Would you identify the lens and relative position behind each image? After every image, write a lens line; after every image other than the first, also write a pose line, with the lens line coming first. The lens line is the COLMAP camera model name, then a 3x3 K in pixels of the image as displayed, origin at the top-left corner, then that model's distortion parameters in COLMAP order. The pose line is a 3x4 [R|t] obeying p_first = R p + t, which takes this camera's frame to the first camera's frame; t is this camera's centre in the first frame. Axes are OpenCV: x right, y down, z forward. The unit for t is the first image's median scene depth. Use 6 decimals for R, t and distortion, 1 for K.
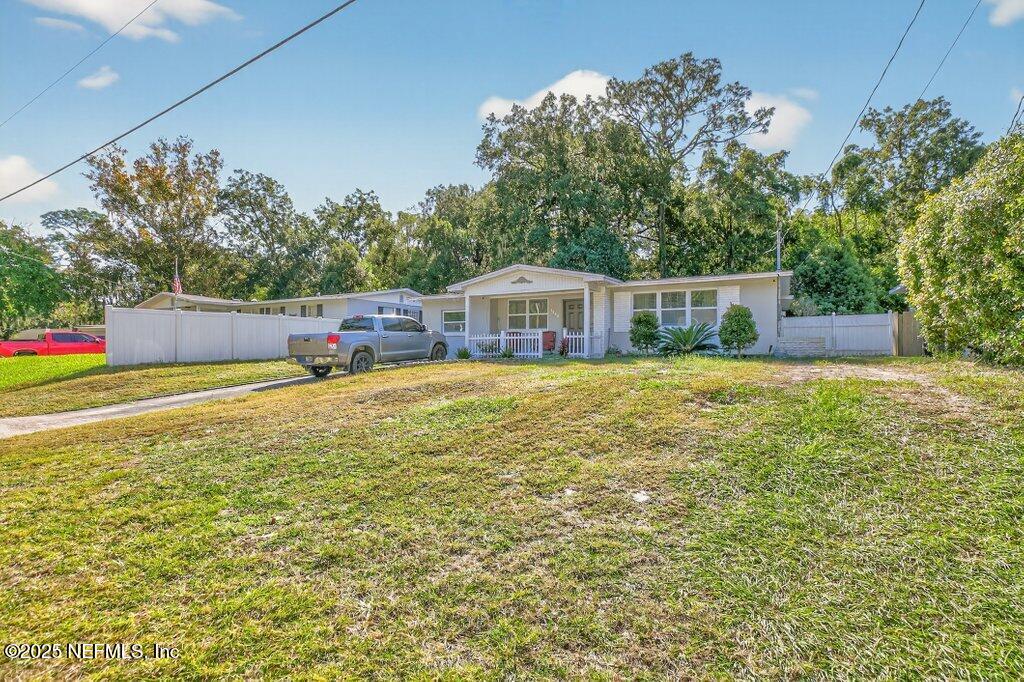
lens RADIAL K [[464.8, 0, 517.1], [0, 464.8, 335.4], [0, 0, 1]] dist [-0.002644, -0.000286]
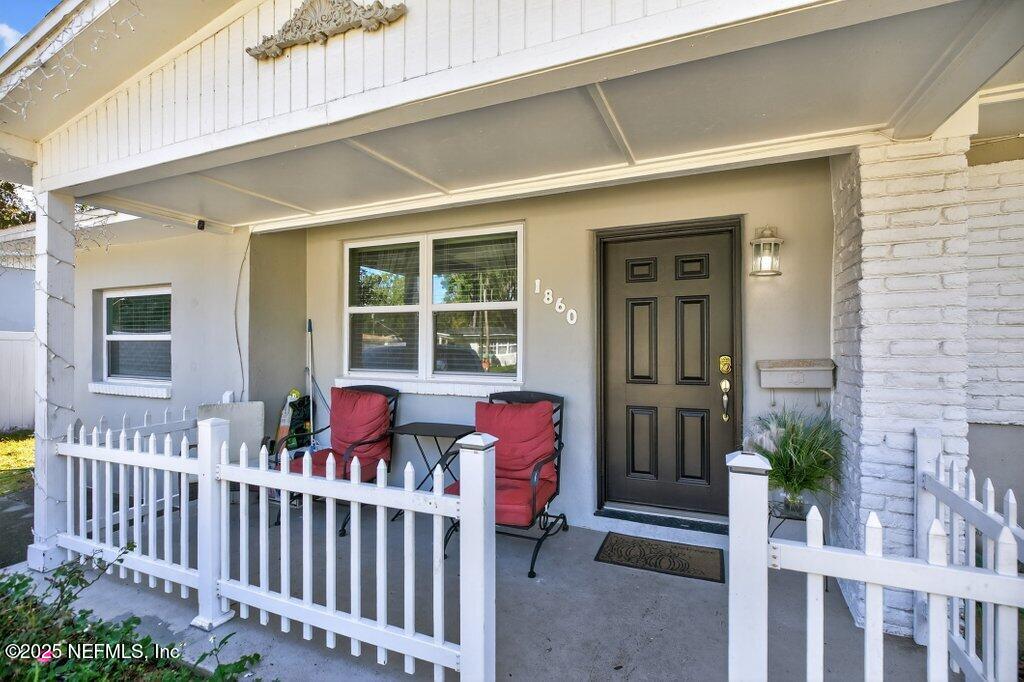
lens RADIAL K [[464.8, 0, 517.1], [0, 464.8, 335.4], [0, 0, 1]] dist [-0.002644, -0.000286]
pose [[0.994094, 0.005796, 0.108371, 0.018707], [-0.006008, 0.999981, 0.001630, -0.014671], [-0.108359, -0.002271, 0.994109, 0.351125]]
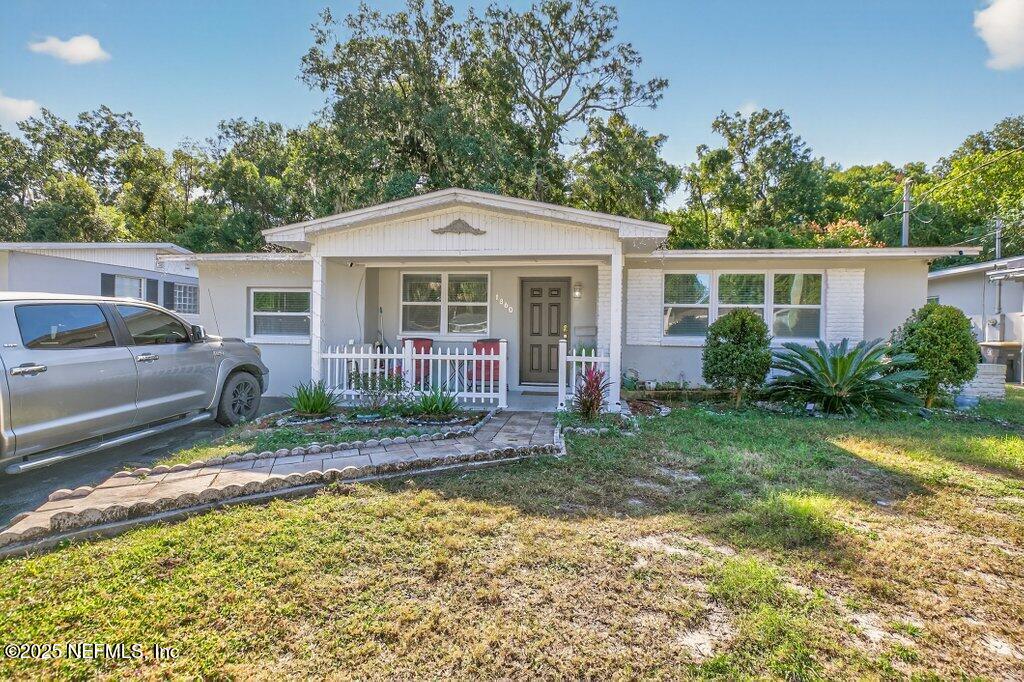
lens RADIAL K [[464.8, 0, 517.1], [0, 464.8, 335.4], [0, 0, 1]] dist [-0.002644, -0.000286]
pose [[0.929163, 0.011632, 0.369486, -0.040413], [-0.023458, 0.999346, 0.027529, -0.012033], [-0.368924, -0.034246, 0.928828, 0.228708]]
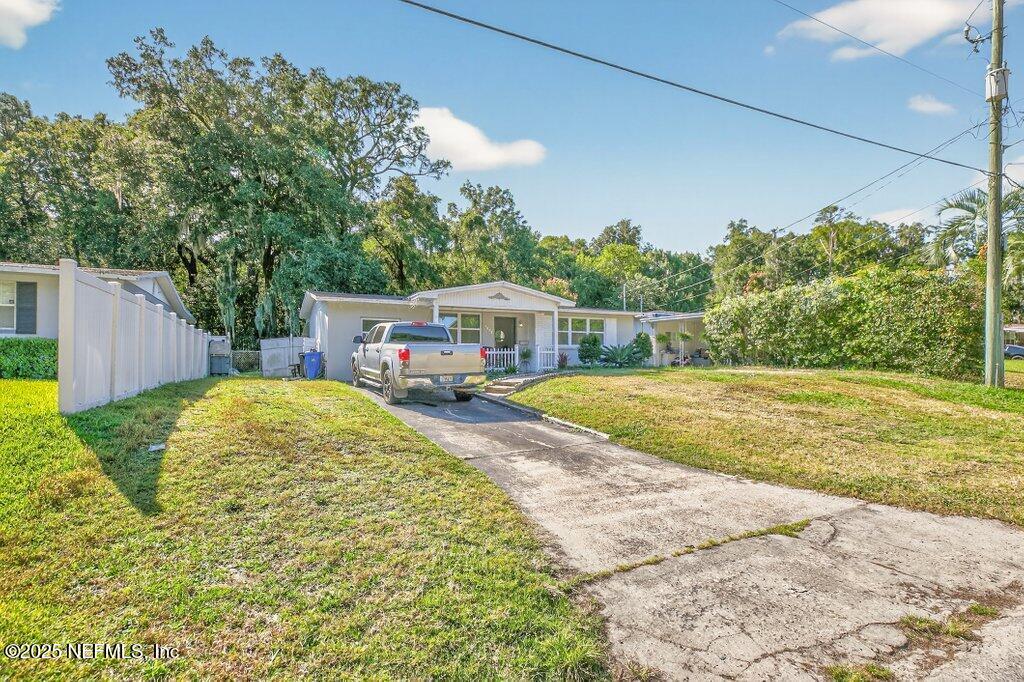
lens RADIAL K [[481.6, 0, 512.0], [0, 481.6, 341.0], [0, 0, 1]] dist [0.000862, 0.000396]
pose [[0.556403, 0.030286, 0.830360, -0.342671], [-0.014313, 0.999537, -0.026866, 0.003029], [-0.830789, 0.003063, 0.556579, 0.155926]]
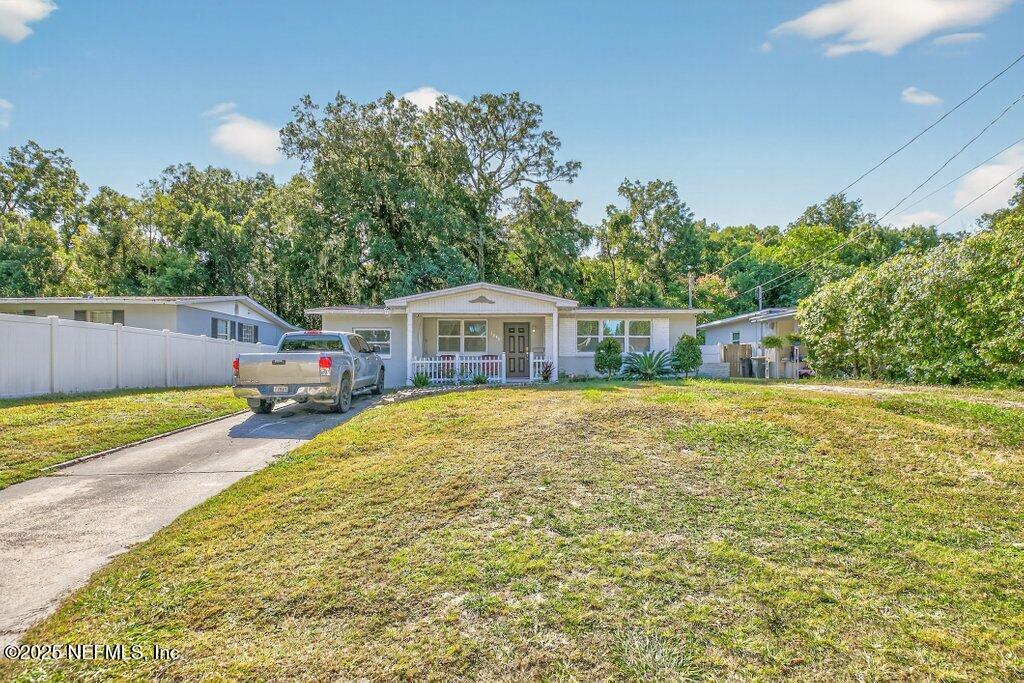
lens RADIAL K [[478.0, 0, 511.6], [0, 478.0, 360.4], [0, 0, 1]] dist [-0.001153, 0.000314]
pose [[0.861752, 0.009579, 0.507239, -0.169897], [-0.010979, 0.999940, -0.000232, 0.000965], [-0.507210, -0.005369, 0.861806, 0.059030]]
